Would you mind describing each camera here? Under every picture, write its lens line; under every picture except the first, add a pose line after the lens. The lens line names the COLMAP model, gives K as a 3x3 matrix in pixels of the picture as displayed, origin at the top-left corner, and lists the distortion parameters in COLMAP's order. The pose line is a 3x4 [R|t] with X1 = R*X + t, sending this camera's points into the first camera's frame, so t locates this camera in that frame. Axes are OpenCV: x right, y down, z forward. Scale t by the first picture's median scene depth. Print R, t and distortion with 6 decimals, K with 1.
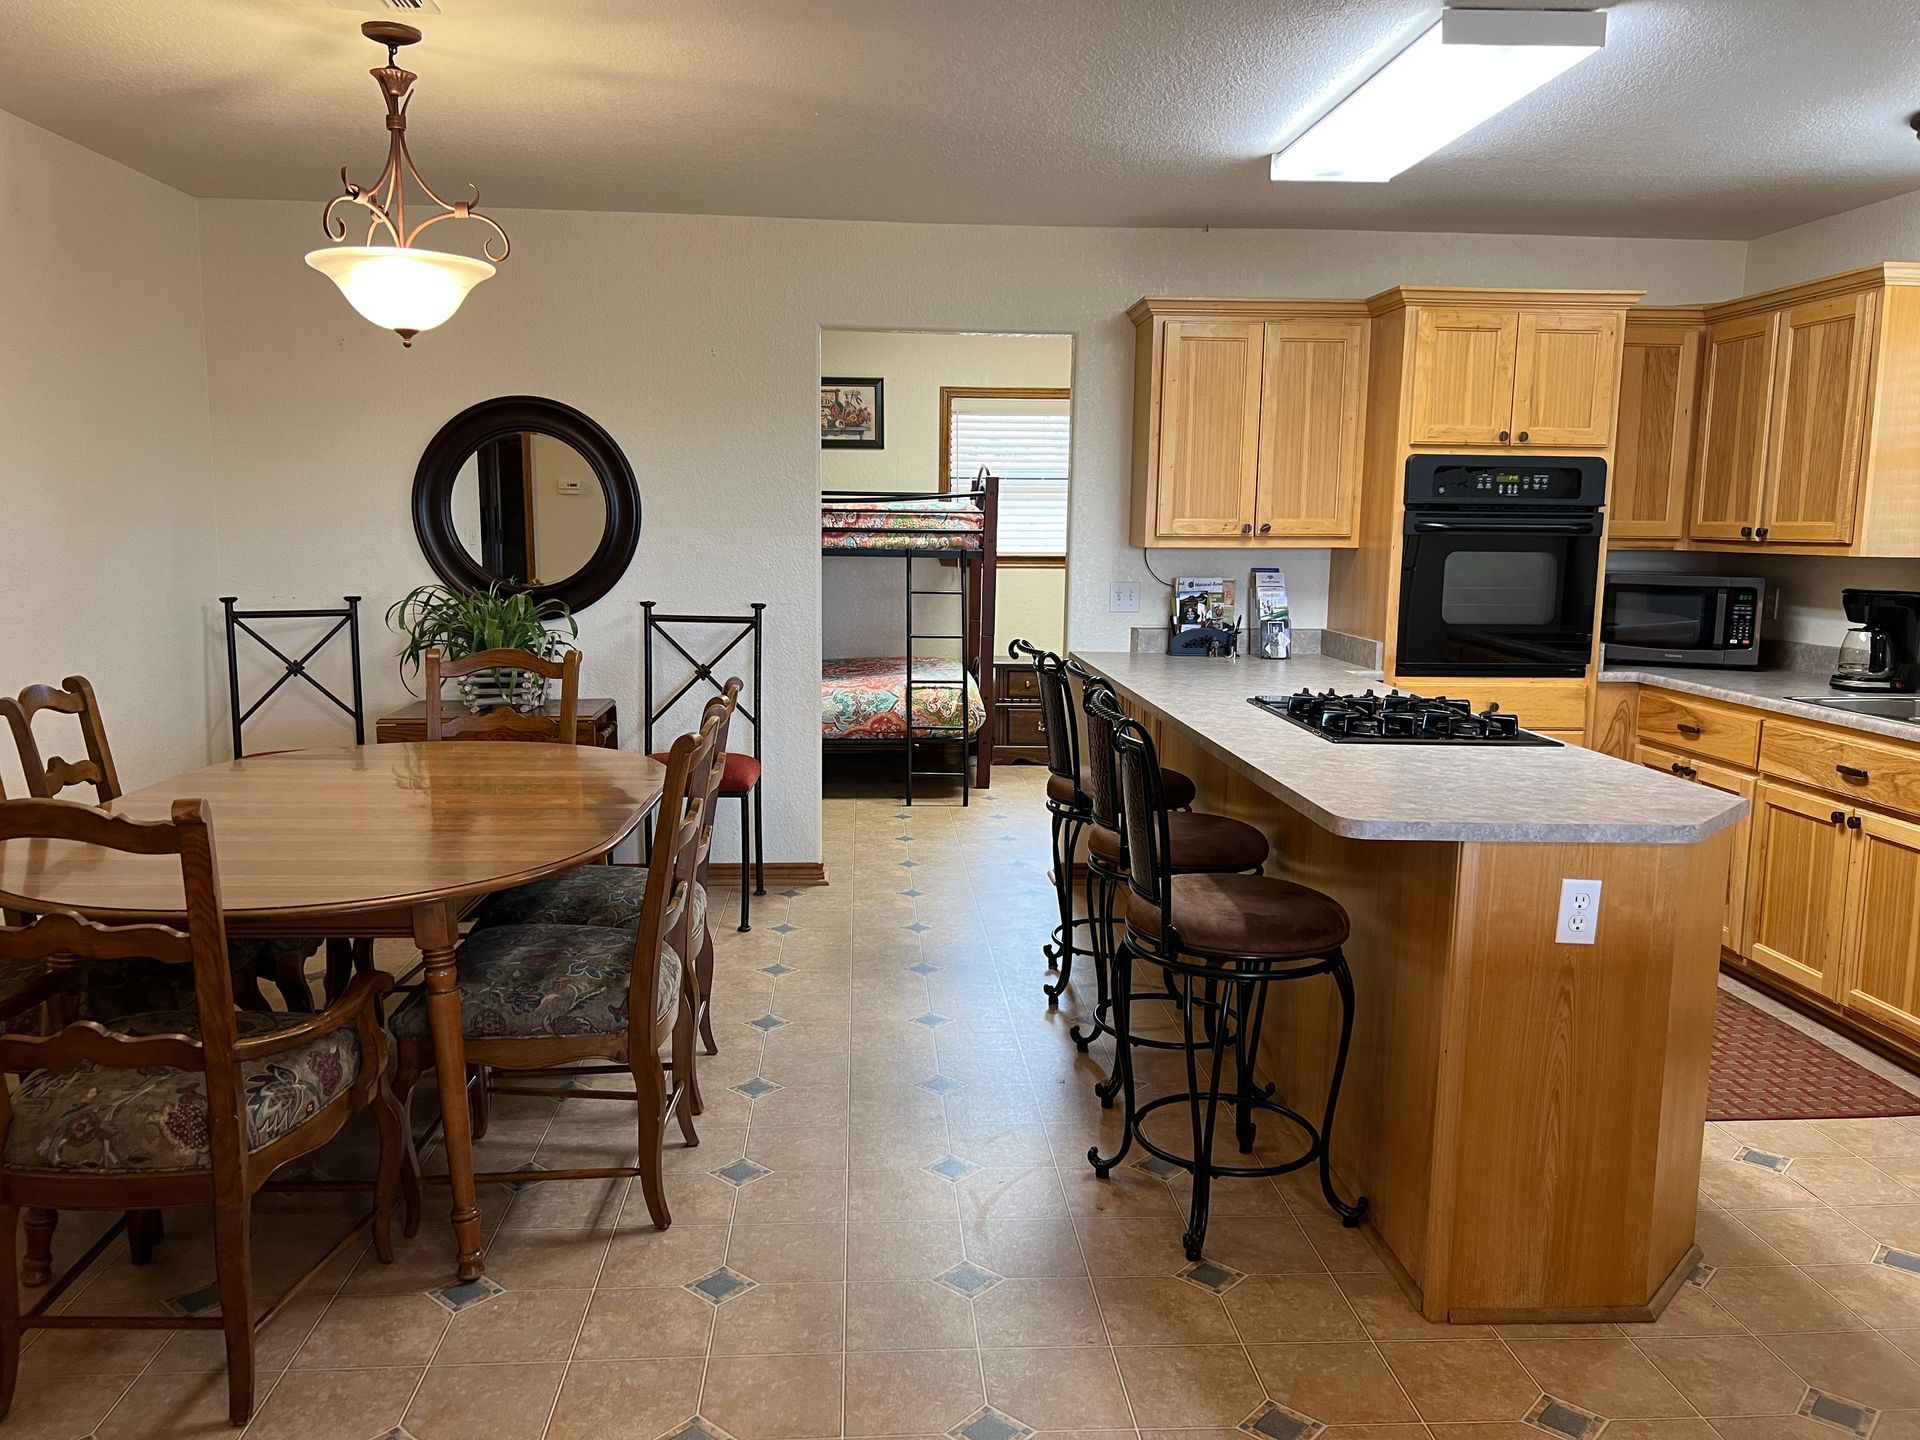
lens RADIAL K [[1453.9, 0, 960.5], [0, 1453.9, 733.4], [0, 0, 1]] dist [0.071983, -0.086412]
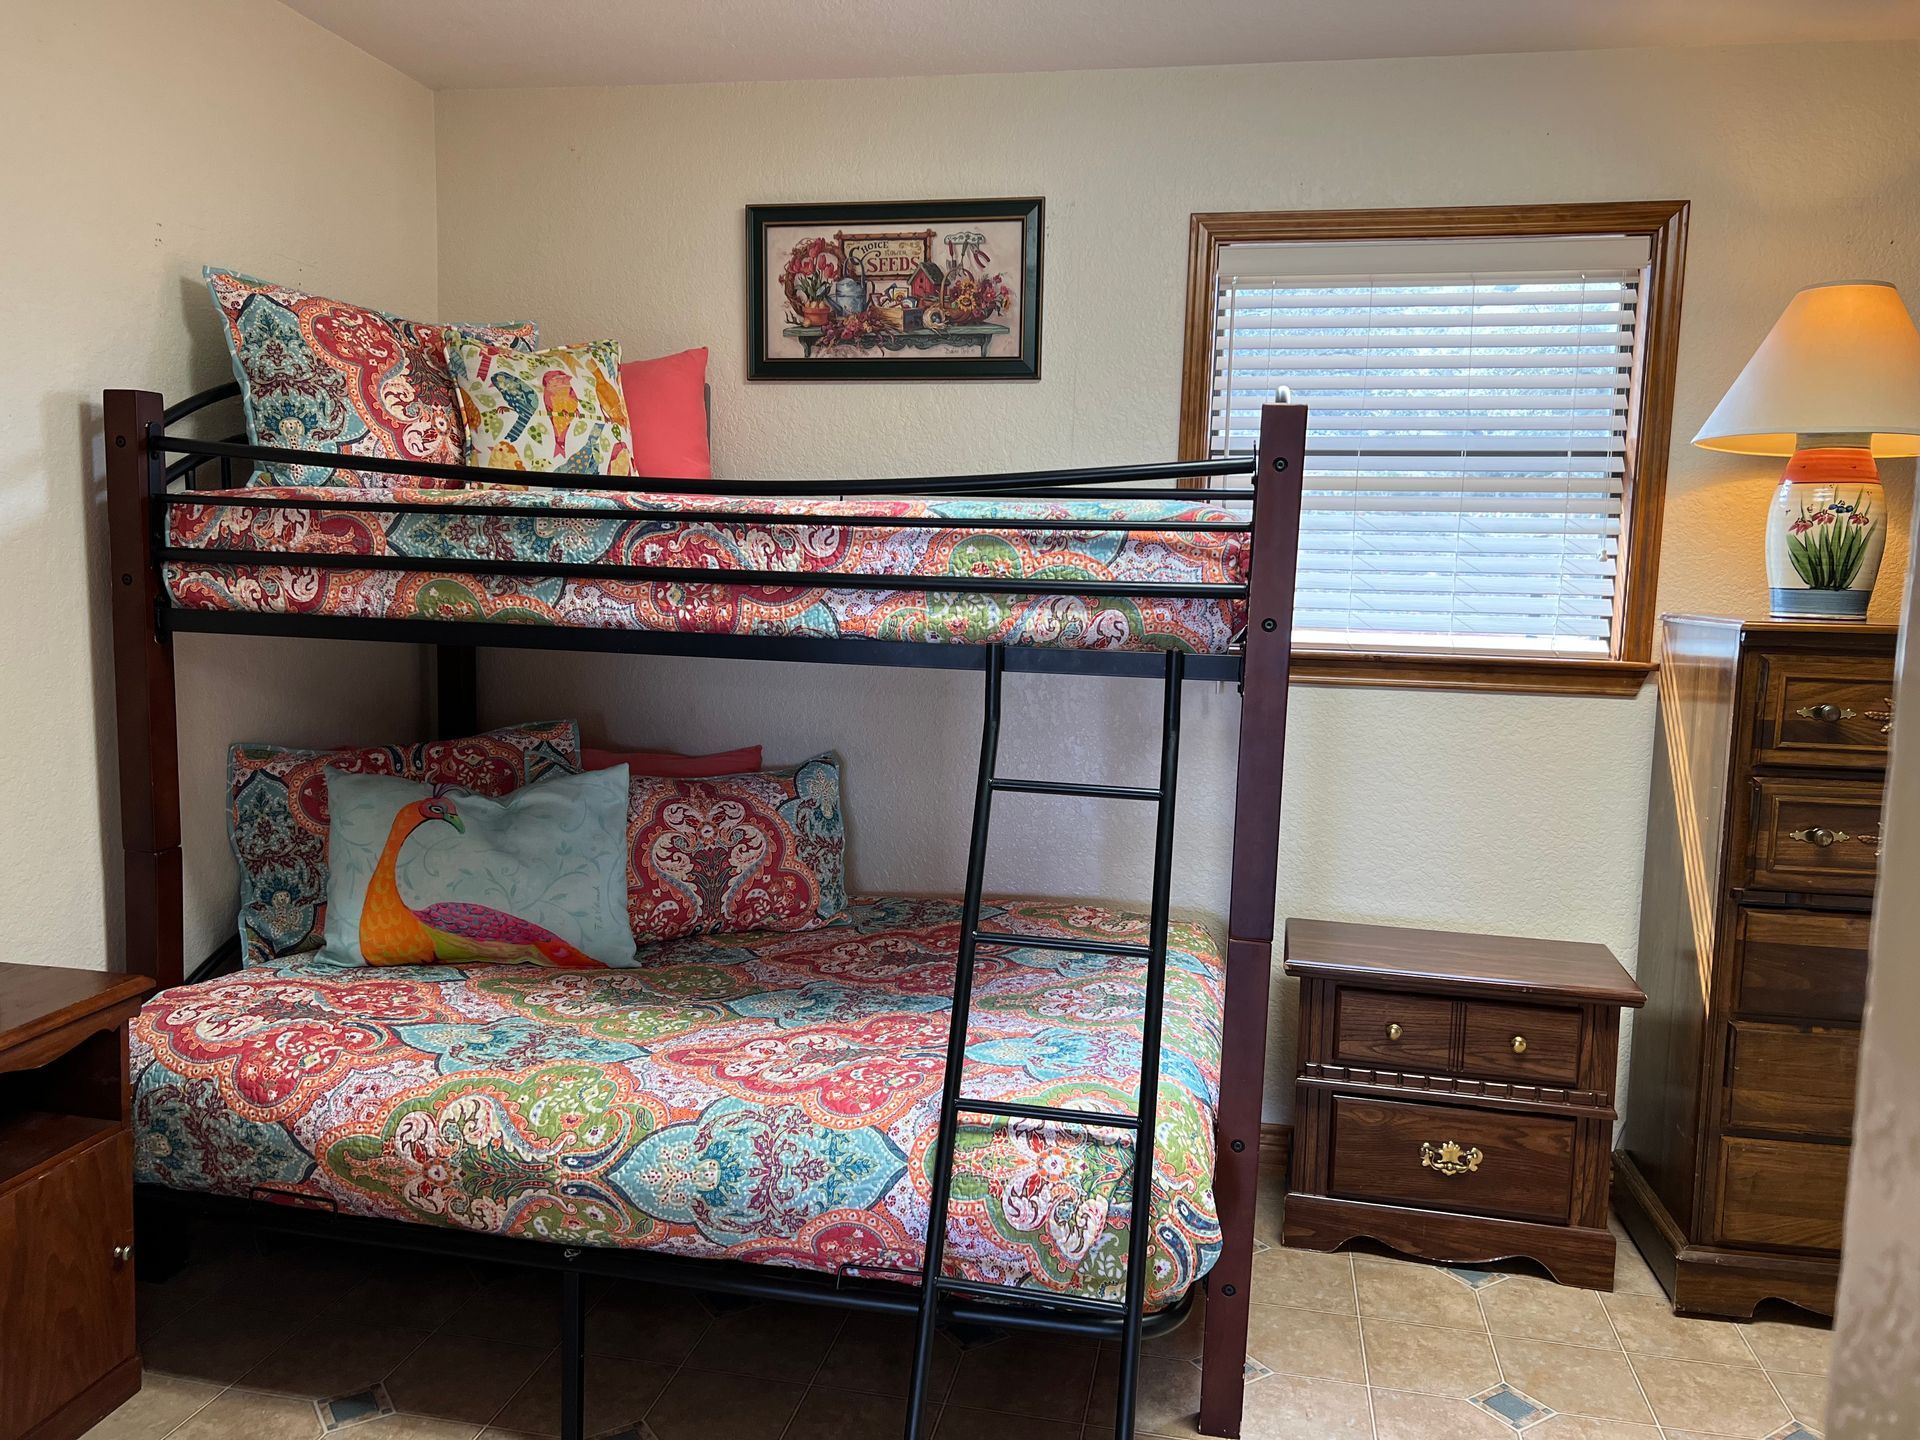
lens RADIAL K [[1421.2, 0, 944.8], [0, 1421.2, 728.8], [0, 0, 1]] dist [0.163682, -0.295216]
pose [[0.963220, 0.043509, -0.265168, 0.053052], [-0.052831, 0.998207, -0.028123, -0.149736], [0.263469, 0.041098, 0.963792, 1.062723]]
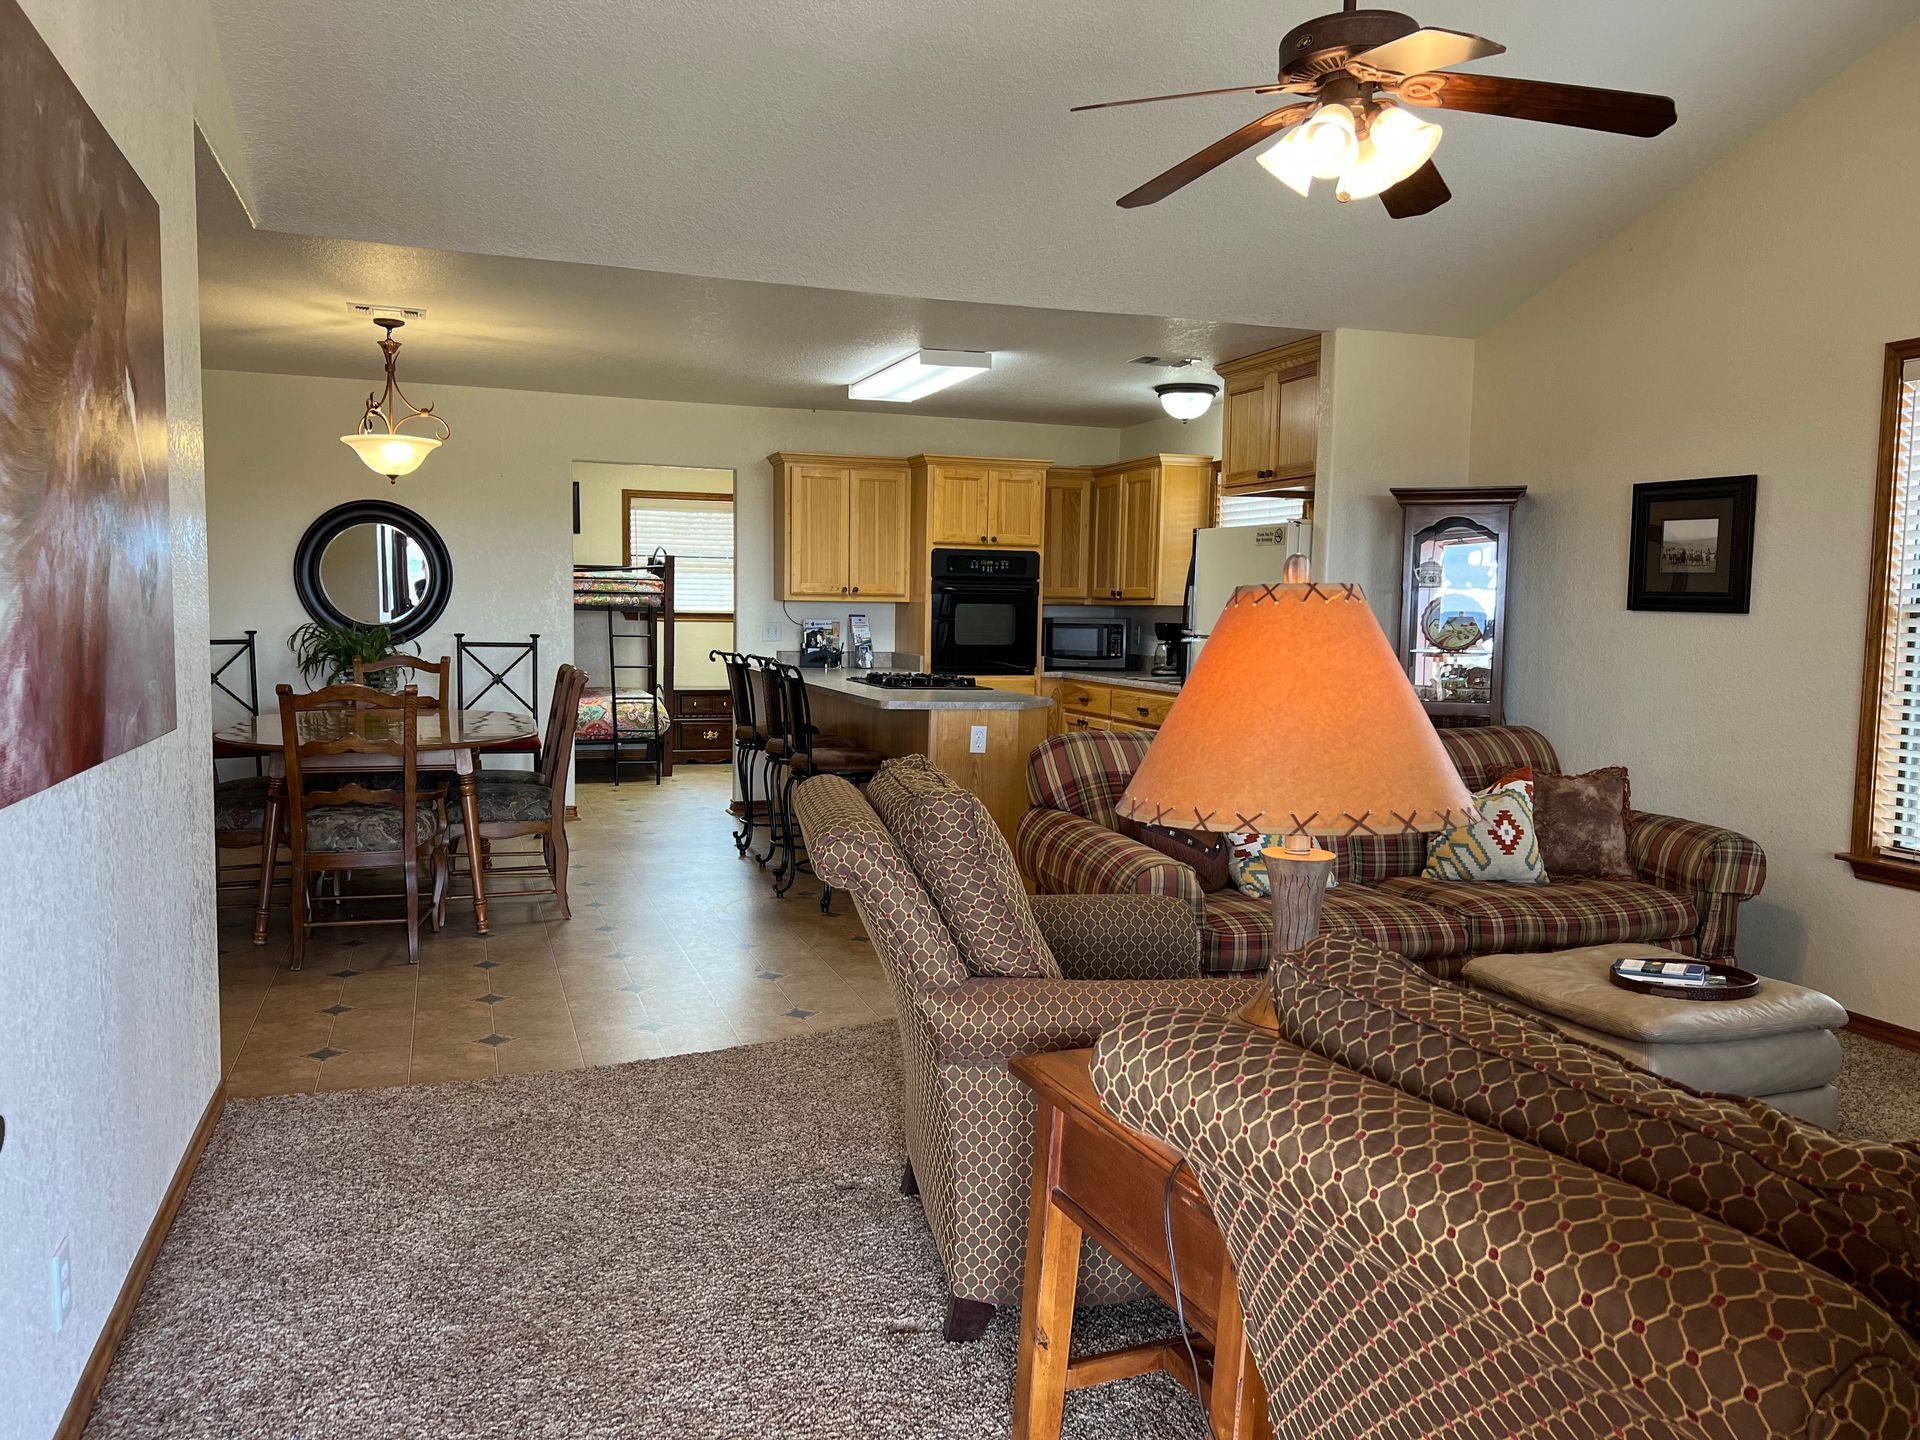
lens RADIAL K [[1421.2, 0, 944.8], [0, 1421.2, 728.8], [0, 0, 1]] dist [0.163682, -0.295216]
pose [[0.967717, -0.019164, 0.251310, -0.109480], [0.032525, 0.998263, -0.049120, 0.106172], [-0.249932, 0.055708, 0.966660, -0.617277]]
